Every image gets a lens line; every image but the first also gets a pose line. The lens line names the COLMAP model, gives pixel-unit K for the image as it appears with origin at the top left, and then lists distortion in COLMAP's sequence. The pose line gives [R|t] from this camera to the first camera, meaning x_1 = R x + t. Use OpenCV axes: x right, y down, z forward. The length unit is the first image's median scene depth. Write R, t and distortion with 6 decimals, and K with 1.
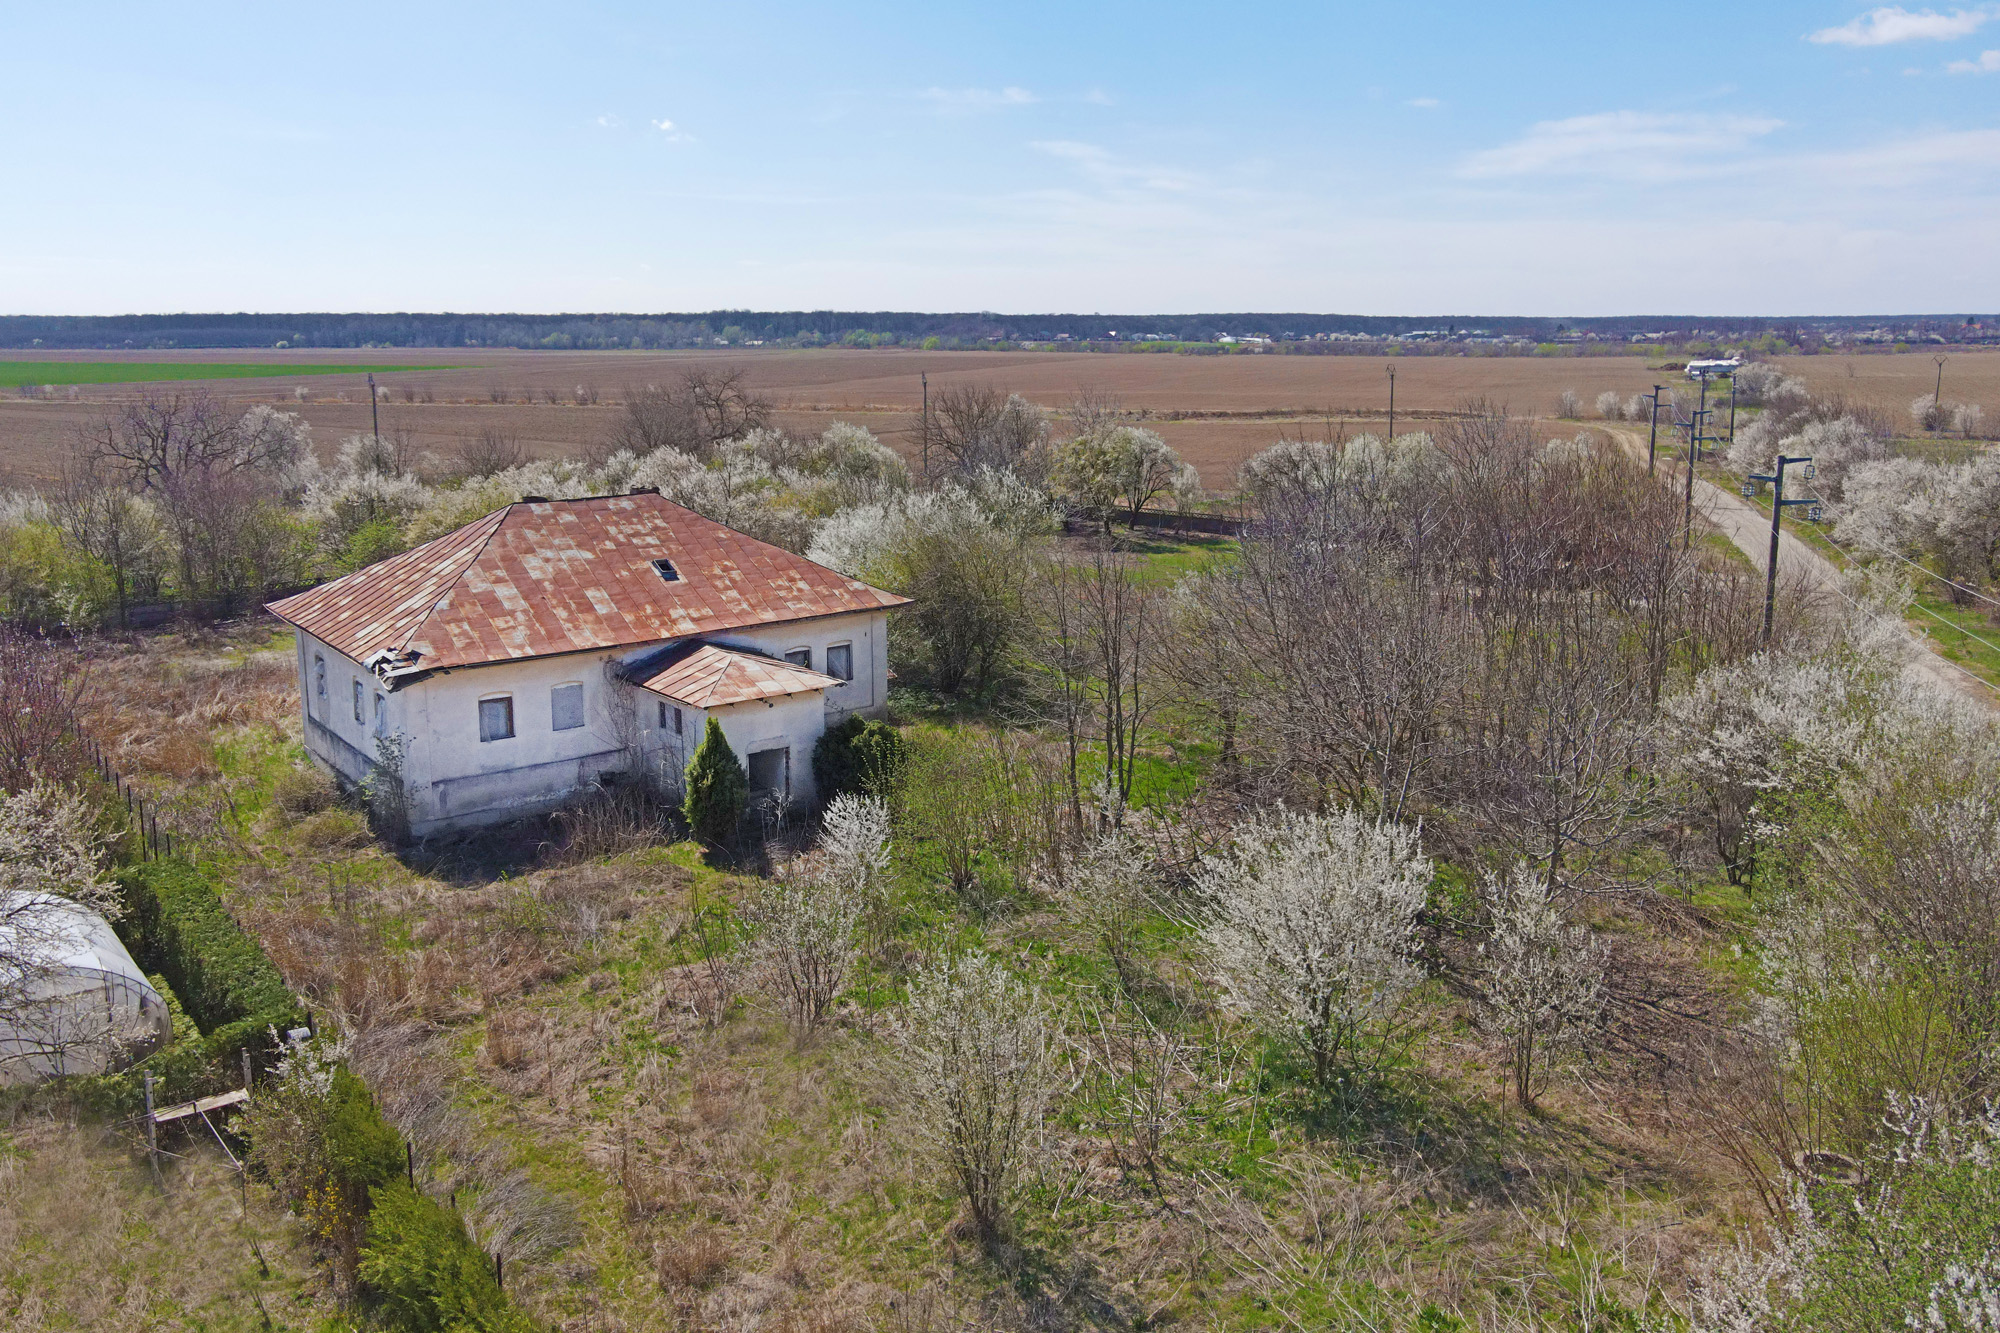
lens RADIAL K [[1627.8, 0, 941.9], [0, 1627.8, 666.1], [0, 0, 1]] dist [-0.001132, 0.087863]
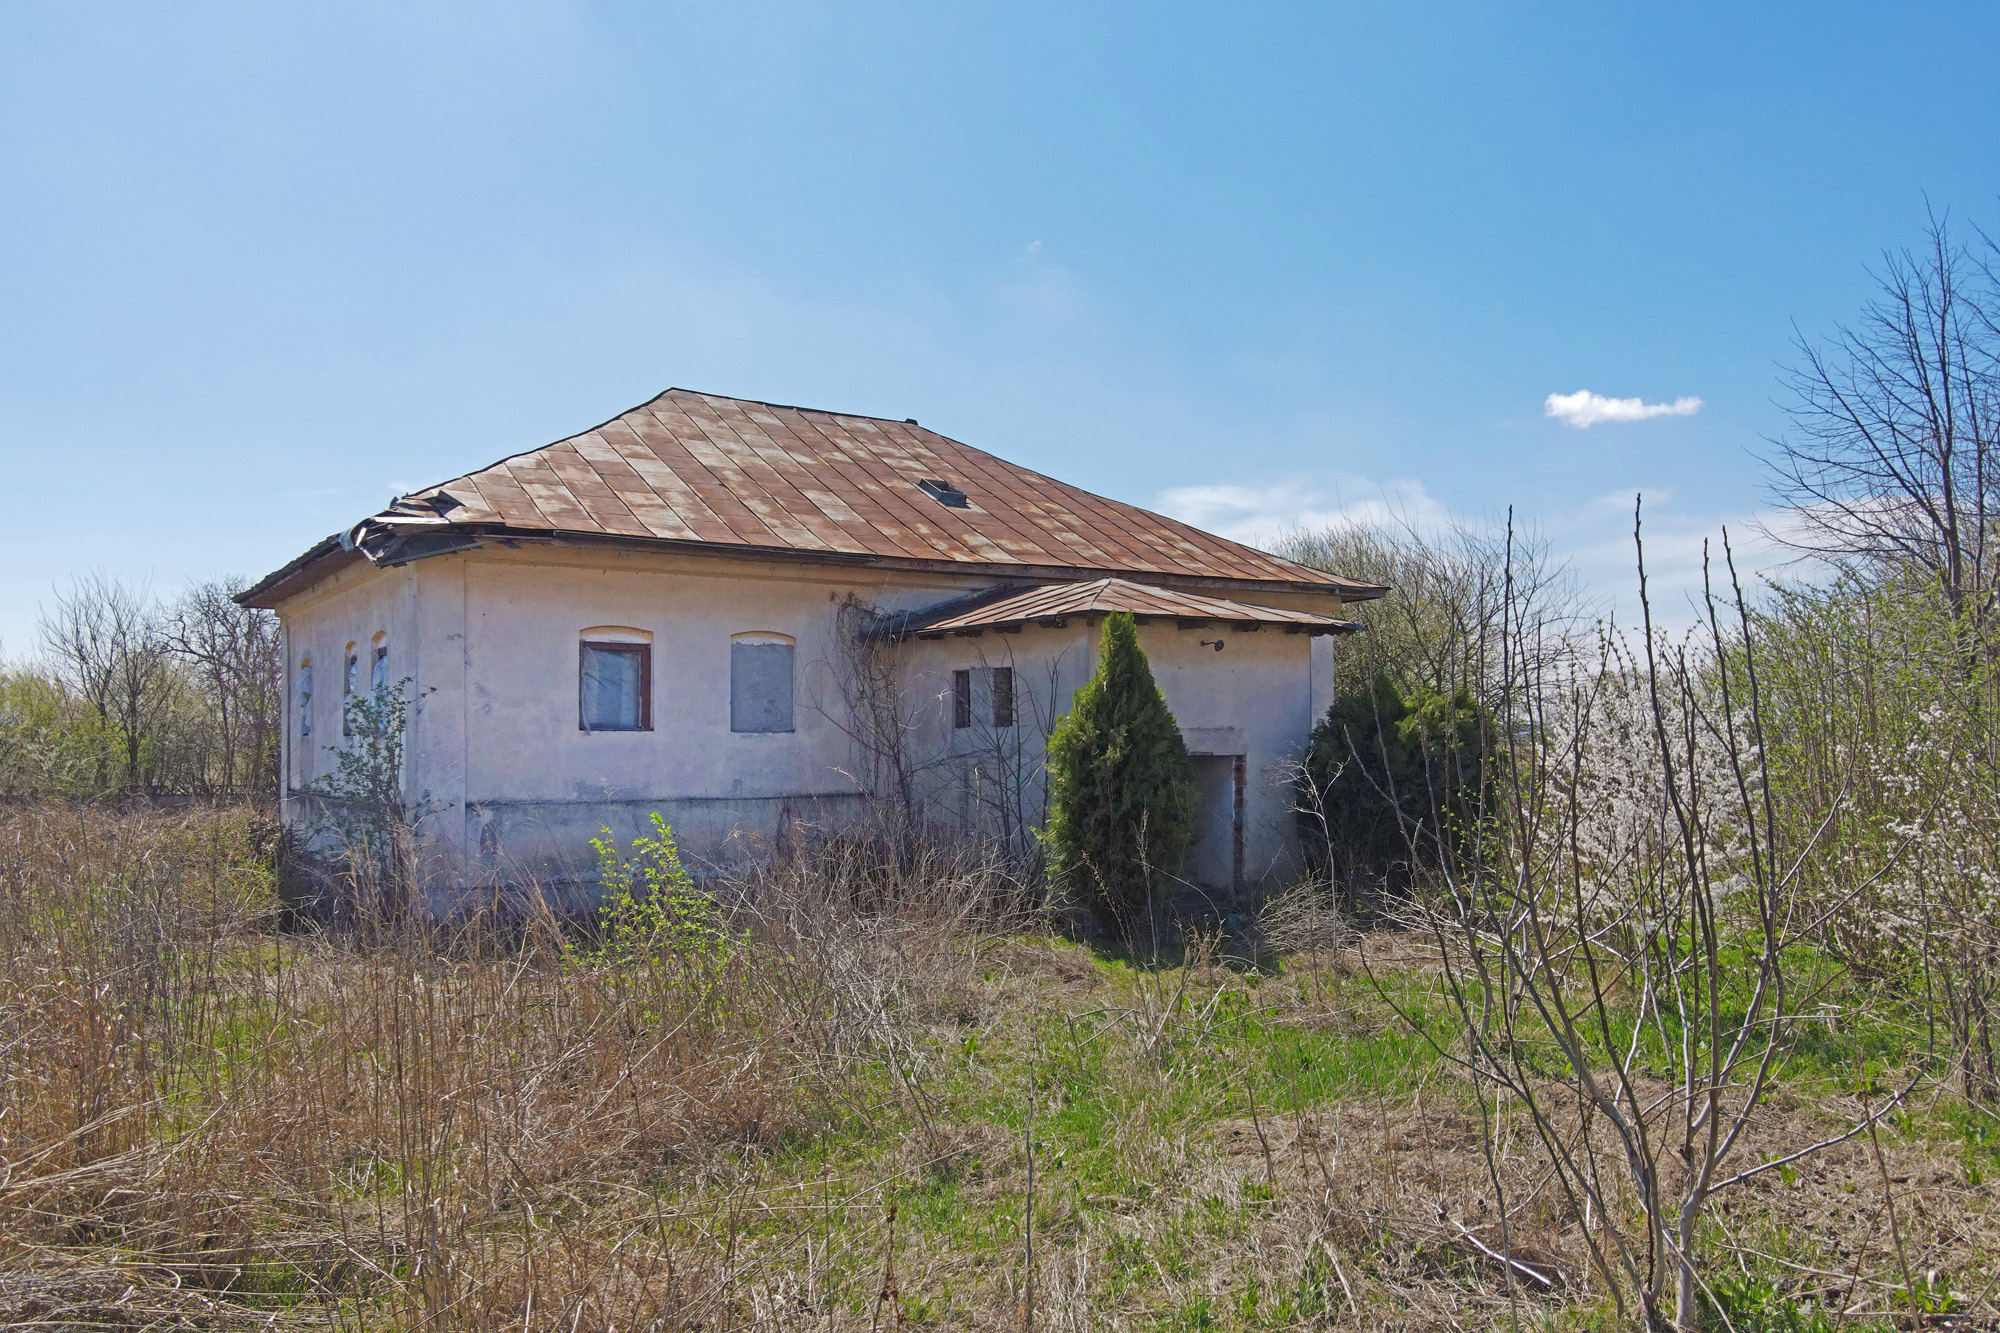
lens RADIAL K [[1627.8, 0, 941.9], [0, 1627.8, 666.1], [0, 0, 1]] dist [-0.001132, 0.087863]
pose [[0.996528, -0.003470, -0.083184, -0.139161], [-0.015710, 0.973346, -0.228804, 0.129908], [0.081760, 0.229316, 0.969912, 0.543795]]
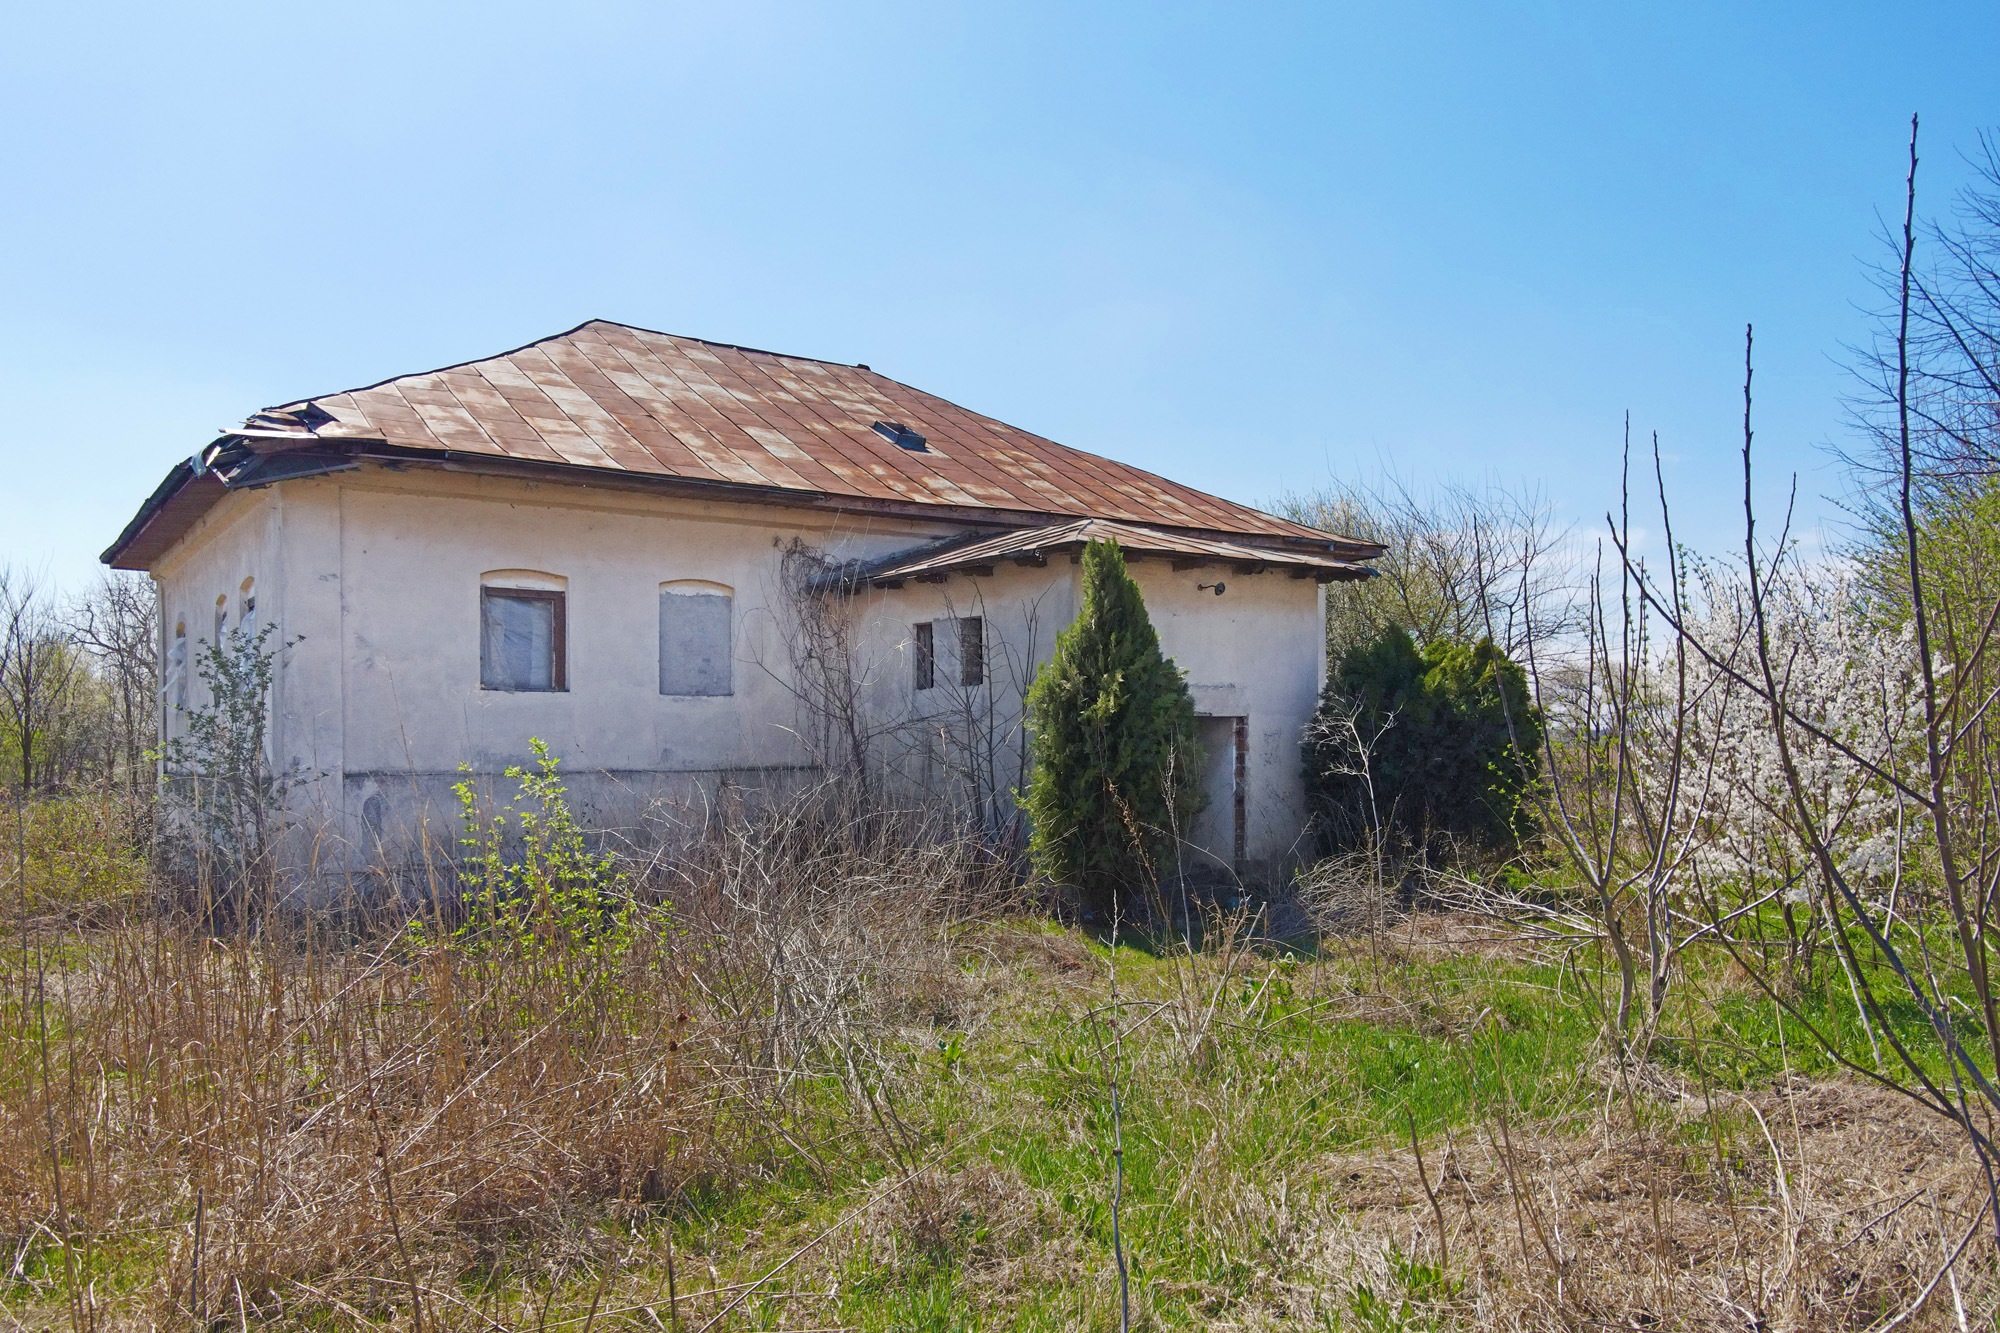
lens RADIAL K [[1627.8, 0, 941.9], [0, 1627.8, 666.1], [0, 0, 1]] dist [-0.001132, 0.087863]
pose [[0.998595, -0.007494, -0.052465, -0.146635], [-0.004891, 0.972697, -0.232029, 0.129658], [0.052771, 0.231960, 0.971293, 0.604530]]
